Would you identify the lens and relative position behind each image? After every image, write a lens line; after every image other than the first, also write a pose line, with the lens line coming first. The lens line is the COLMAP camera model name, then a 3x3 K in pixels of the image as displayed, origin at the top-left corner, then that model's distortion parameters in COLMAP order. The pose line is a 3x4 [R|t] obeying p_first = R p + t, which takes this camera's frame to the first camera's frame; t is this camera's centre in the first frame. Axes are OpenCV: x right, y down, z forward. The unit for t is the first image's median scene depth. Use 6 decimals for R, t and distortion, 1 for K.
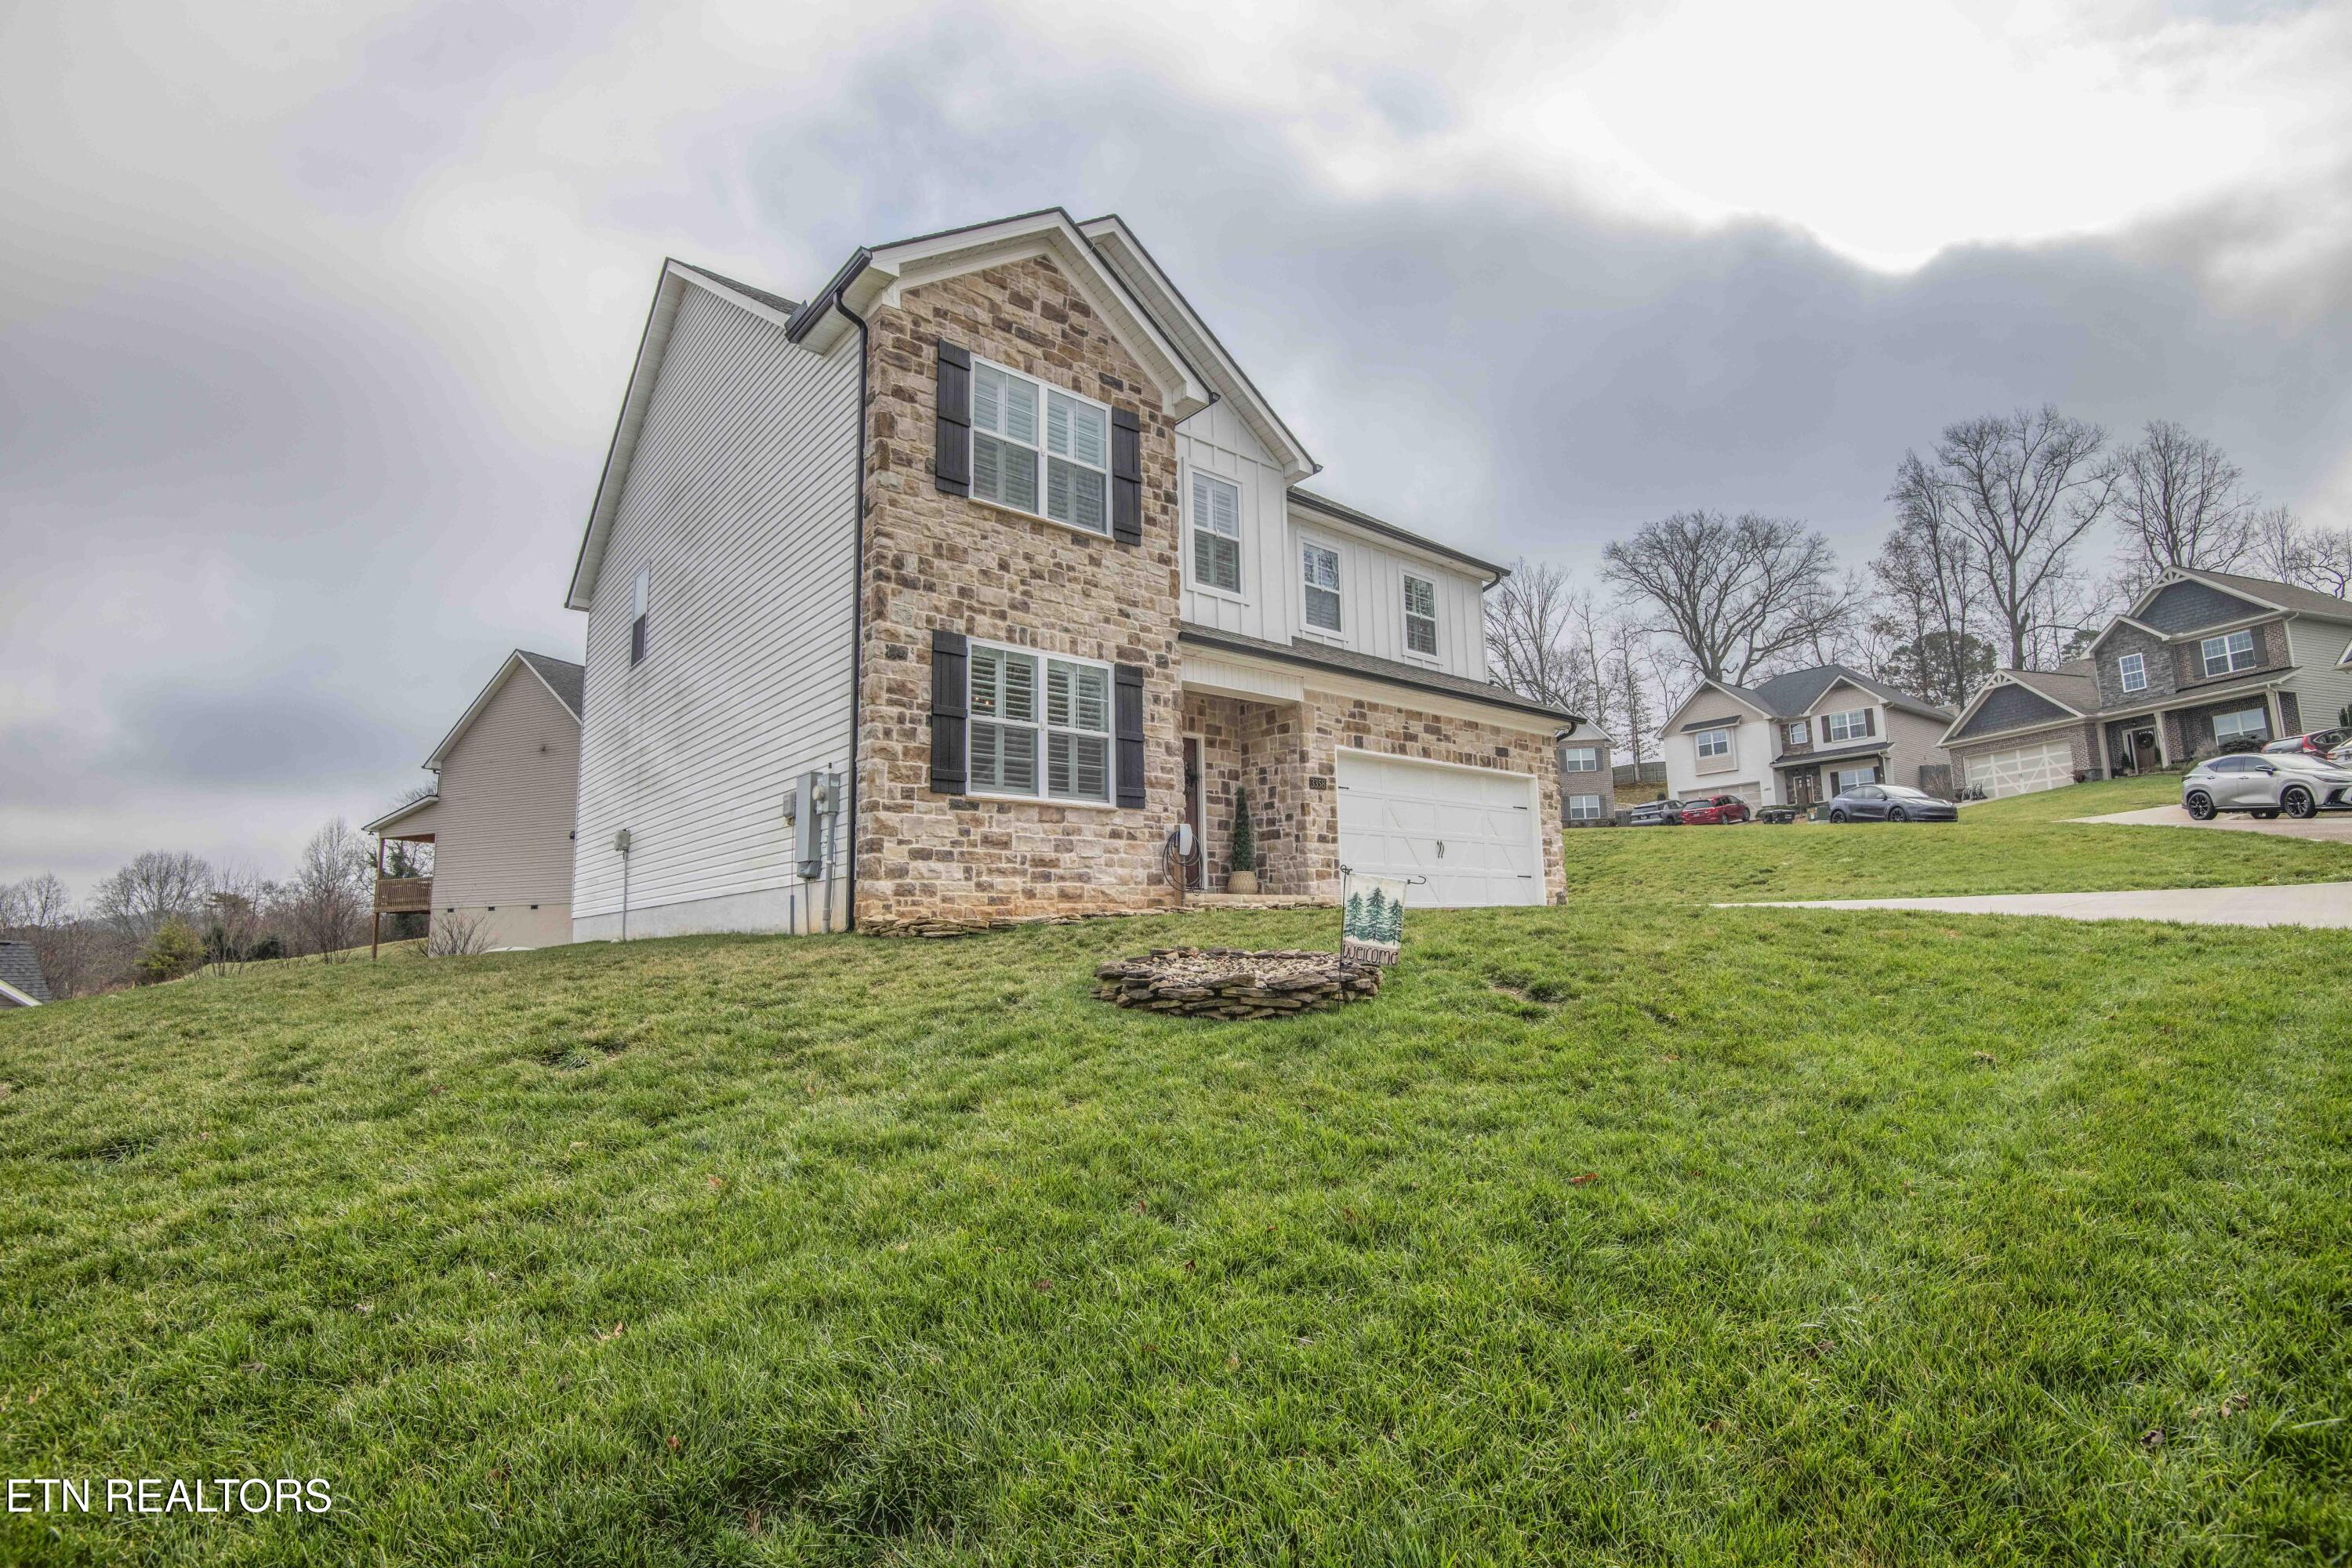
lens RADIAL K [[1085.9, 0, 1184.8], [0, 1085.9, 789.3], [0, 0, 1]] dist [-0.027420, -0.011383]
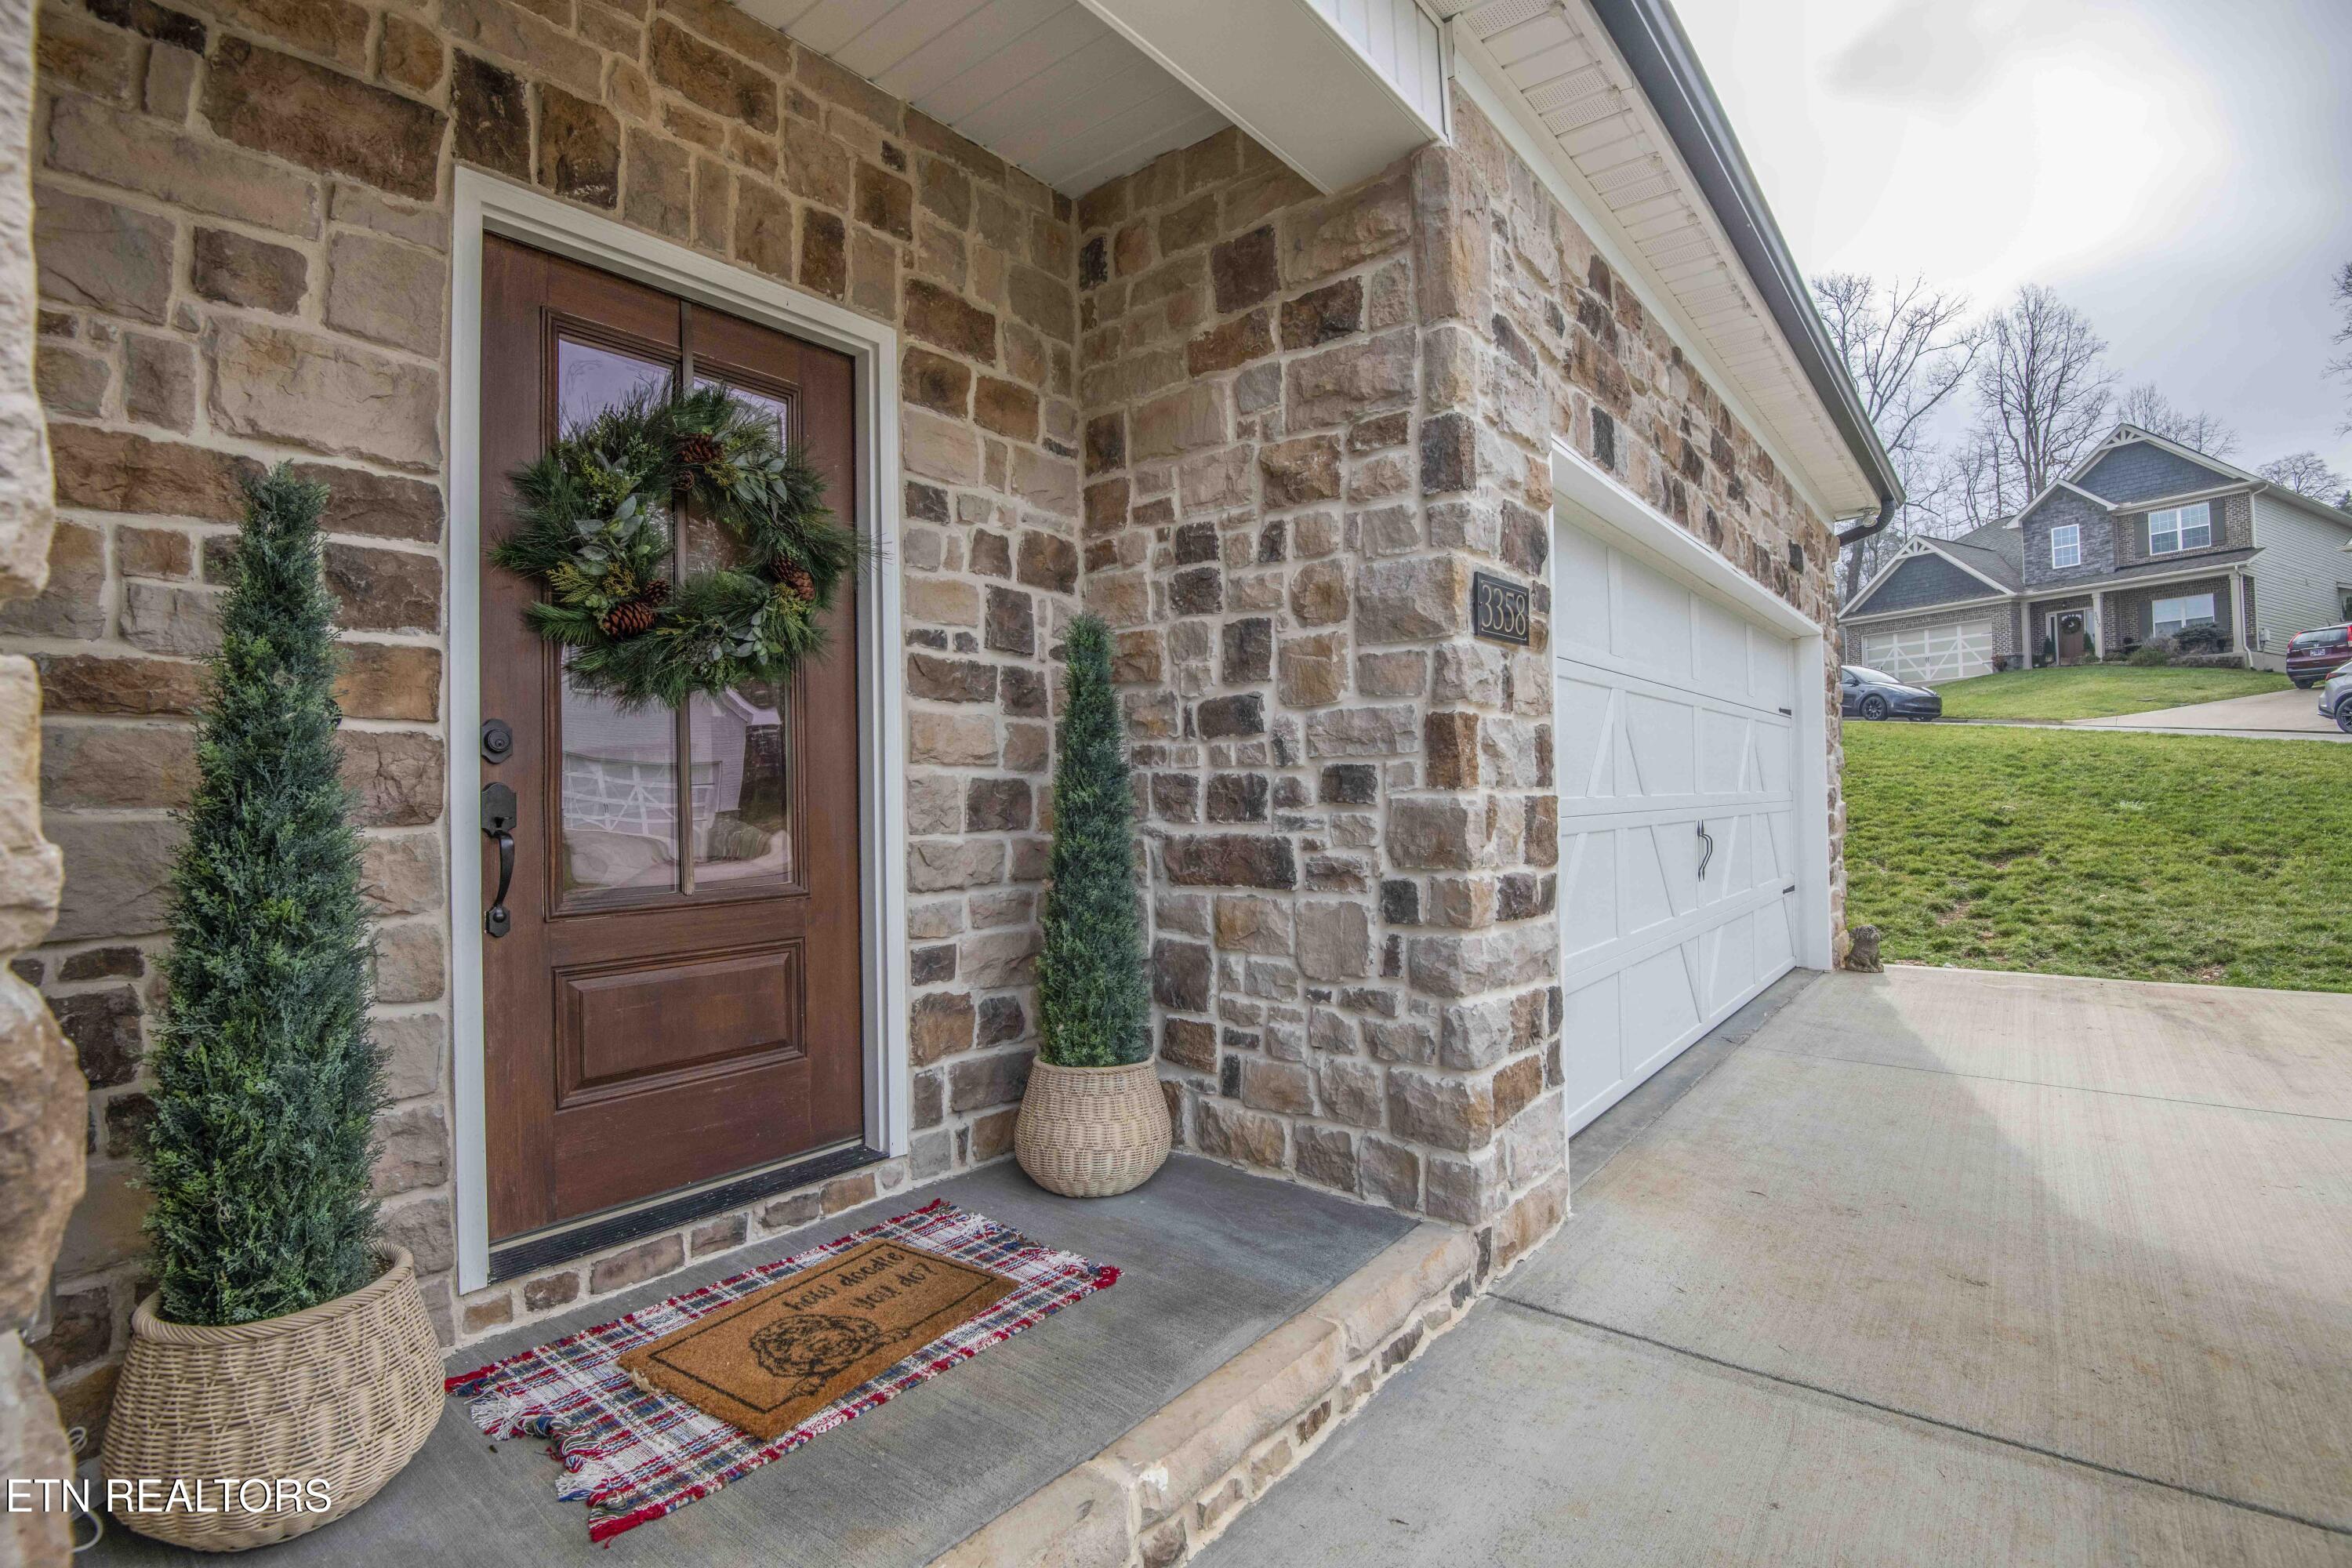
lens RADIAL K [[1085.9, 0, 1184.8], [0, 1085.9, 789.3], [0, 0, 1]] dist [-0.027420, -0.011383]
pose [[0.980955, 0.006271, 0.194136, 0.037644], [-0.031488, 0.991392, 0.127082, 0.003905], [-0.191668, -0.130775, 0.972708, 0.978212]]
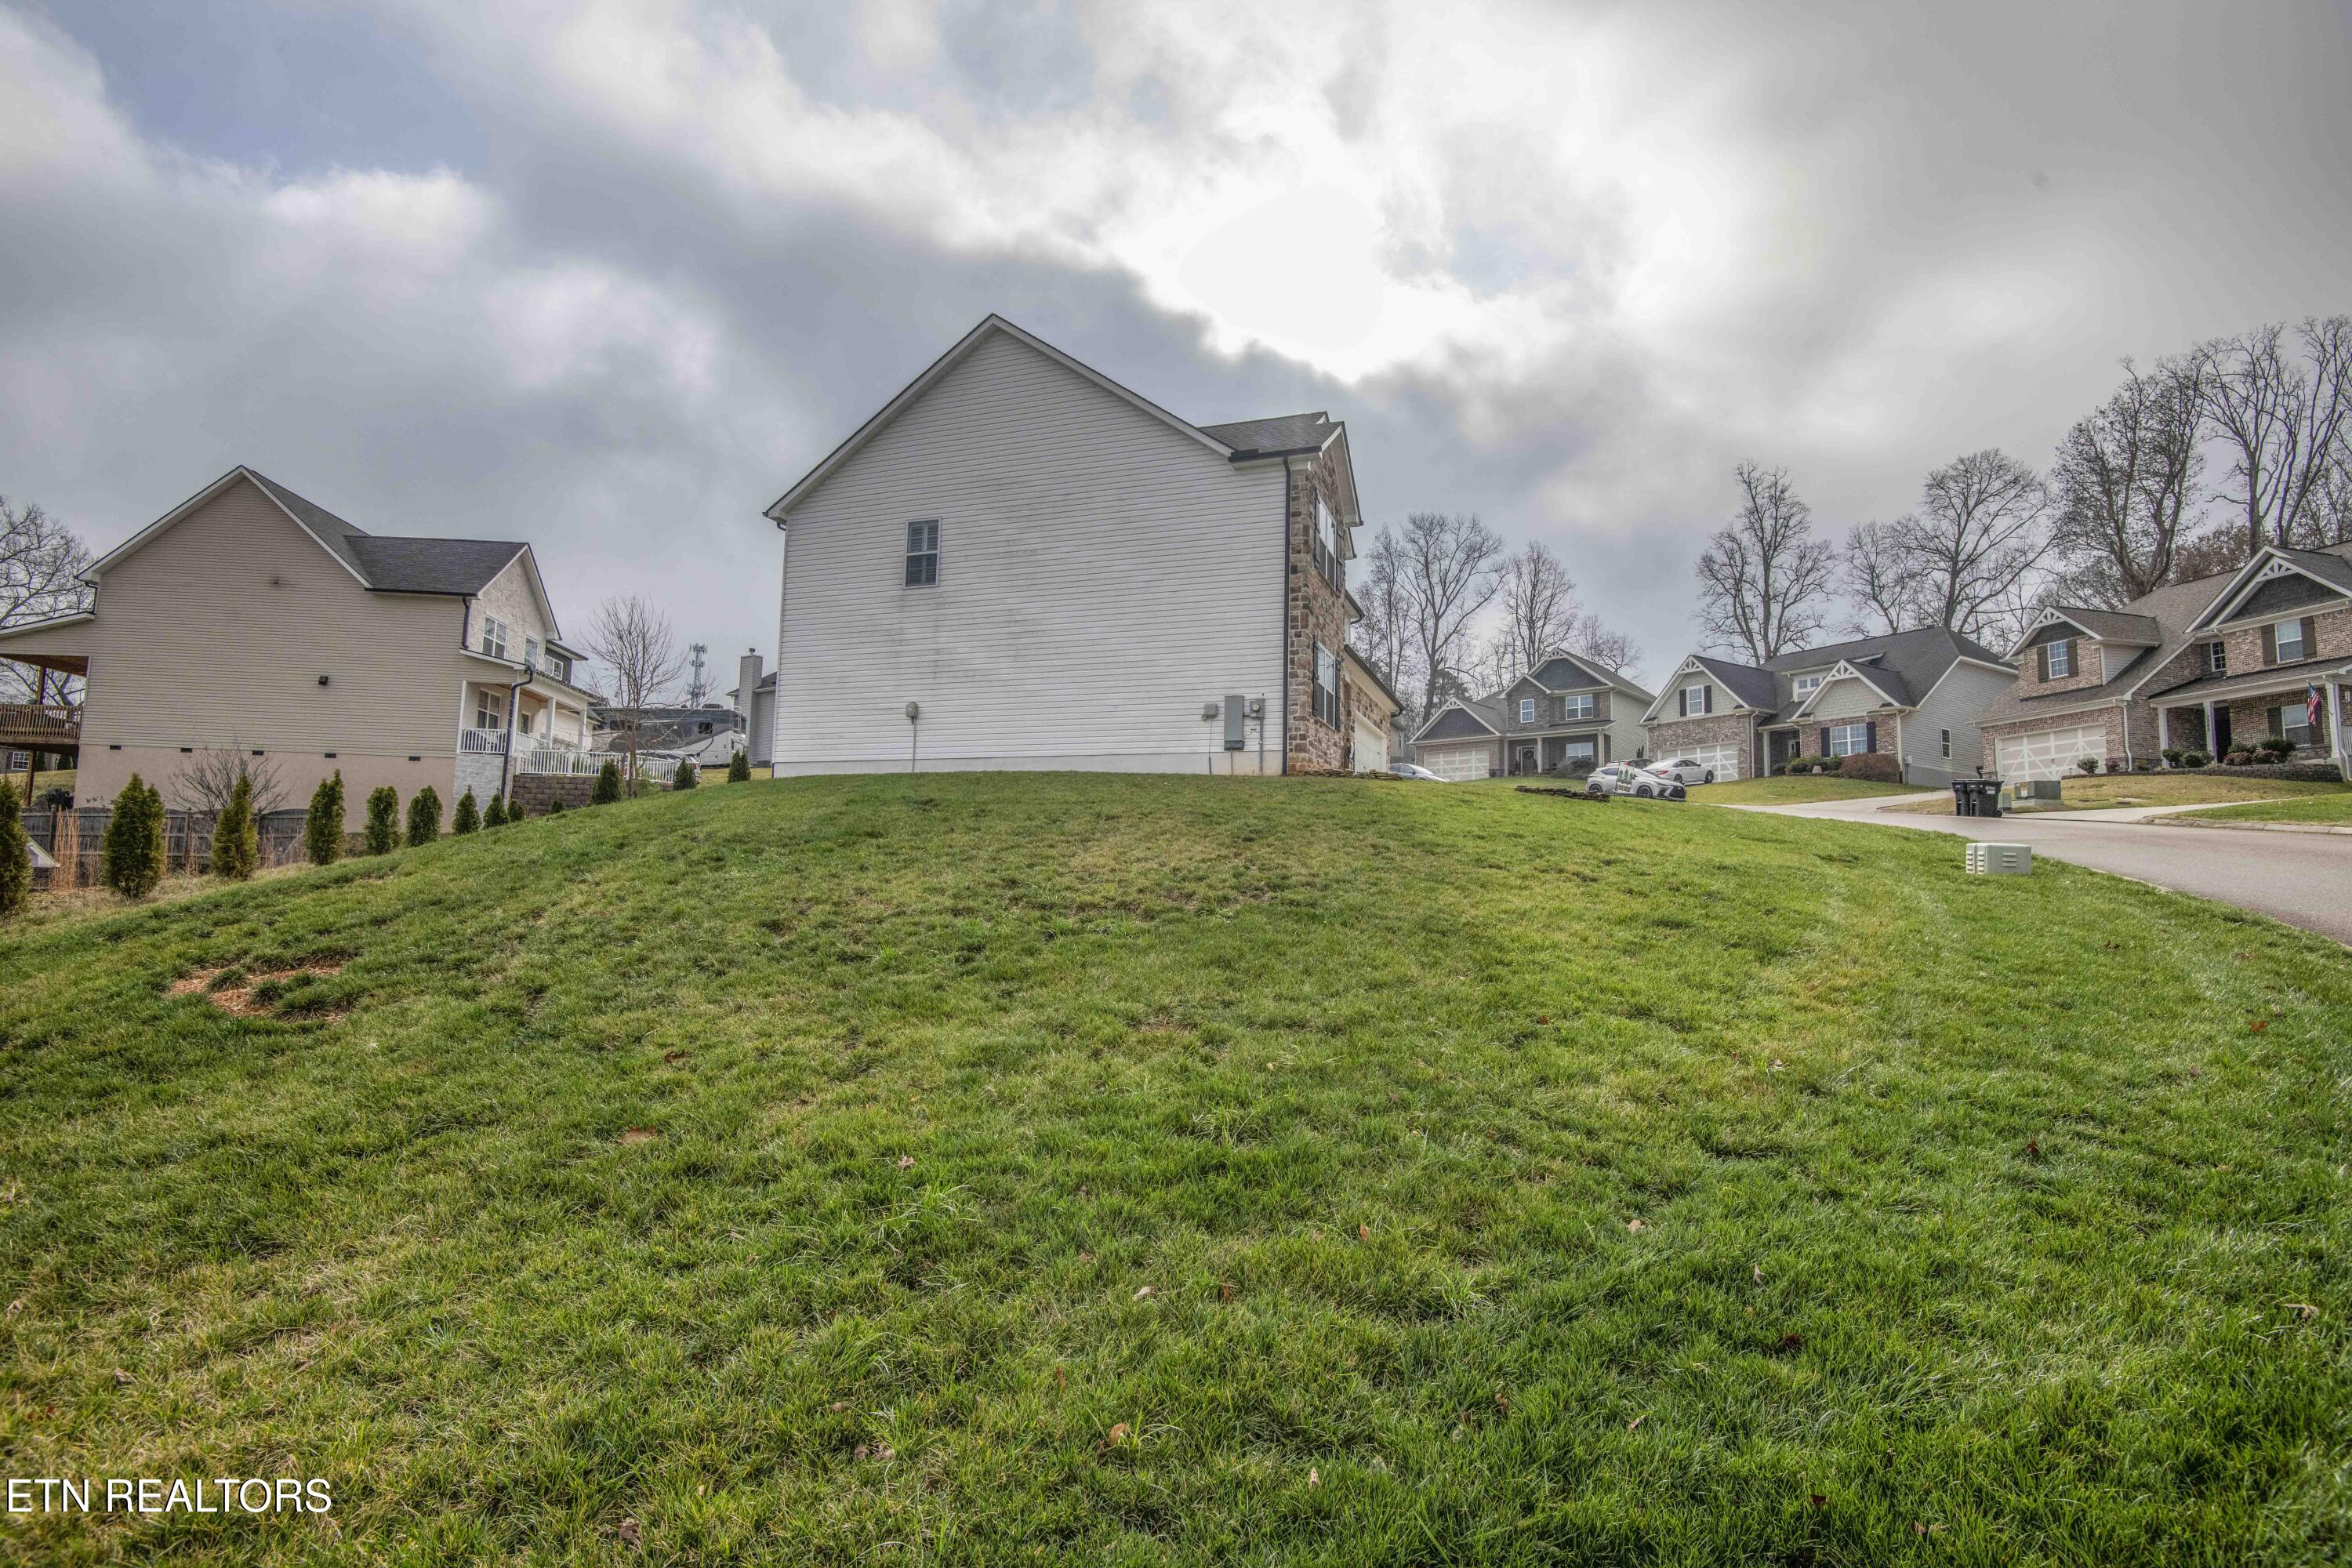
lens RADIAL K [[1076.6, 0, 1176.0], [0, 1076.6, 784.0], [0, 0, 1]] dist [0.000708, 0.000022]
pose [[0.869702, 0.089018, 0.485483, -1.271267], [-0.111150, 0.993660, 0.016921, 0.111574], [-0.480898, -0.068677, 0.874082, -0.639608]]
